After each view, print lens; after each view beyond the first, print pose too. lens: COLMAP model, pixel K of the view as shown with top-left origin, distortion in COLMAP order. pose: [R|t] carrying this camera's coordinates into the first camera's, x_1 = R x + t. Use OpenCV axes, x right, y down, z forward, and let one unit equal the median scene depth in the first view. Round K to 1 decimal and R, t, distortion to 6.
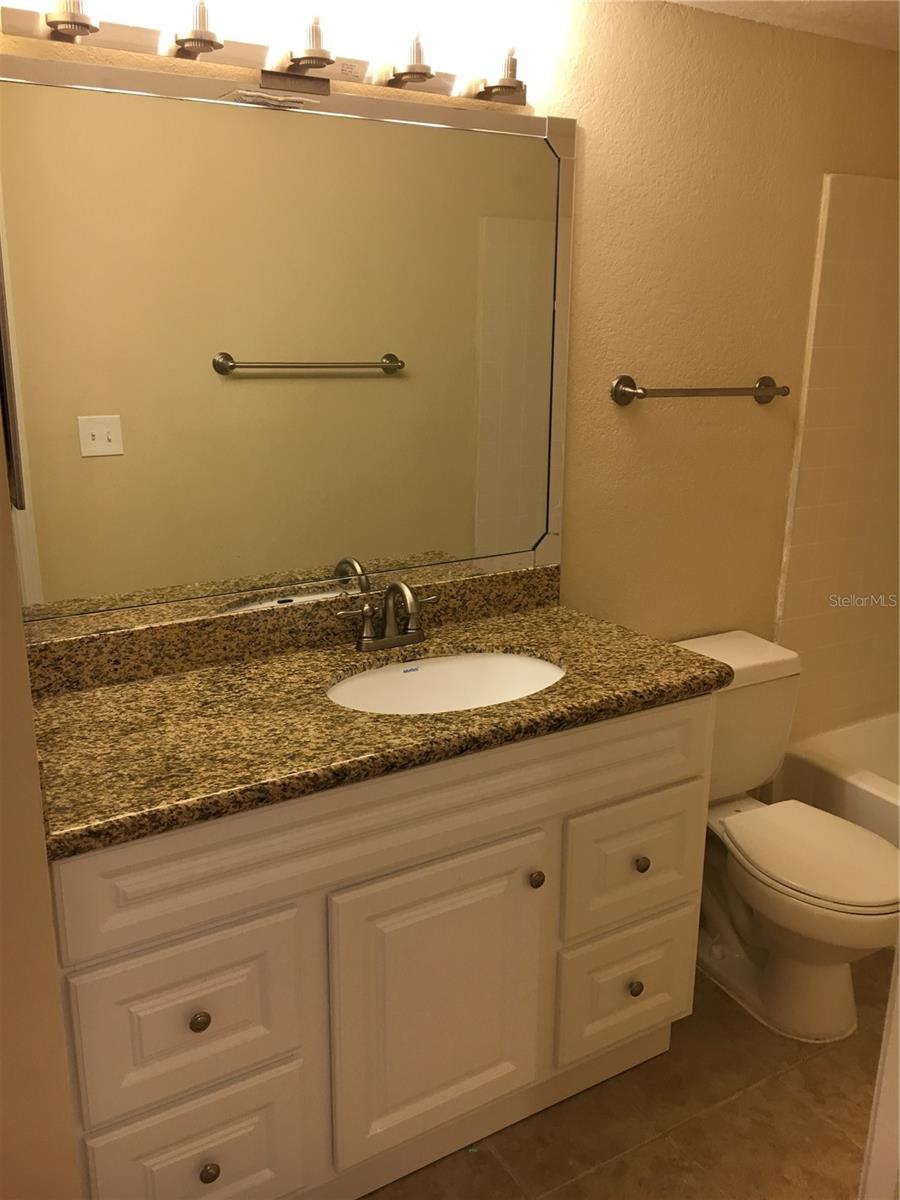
lens RADIAL K [[1022.0, 0, 448.8], [0, 1022.0, 600.9], [0, 0, 1]] dist [0.072946, -0.086299]
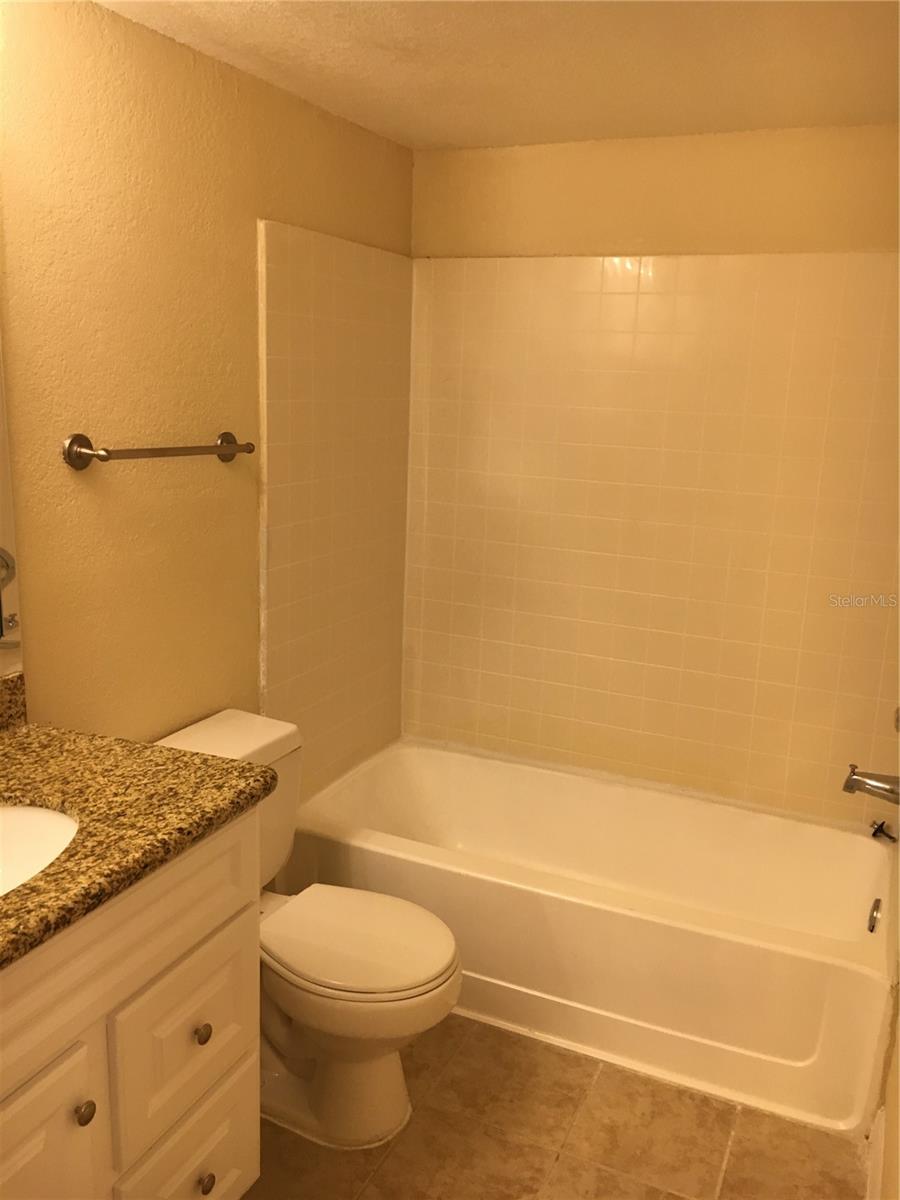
lens RADIAL K [[1022.0, 0, 452.3], [0, 1022.0, 596.4], [0, 0, 1]] dist [0.072946, -0.086299]
pose [[0.821847, -0.107605, 0.559453, -0.060237], [0.132214, 0.991215, -0.003576, -0.048914], [-0.554154, 0.076906, 0.828854, 0.162222]]
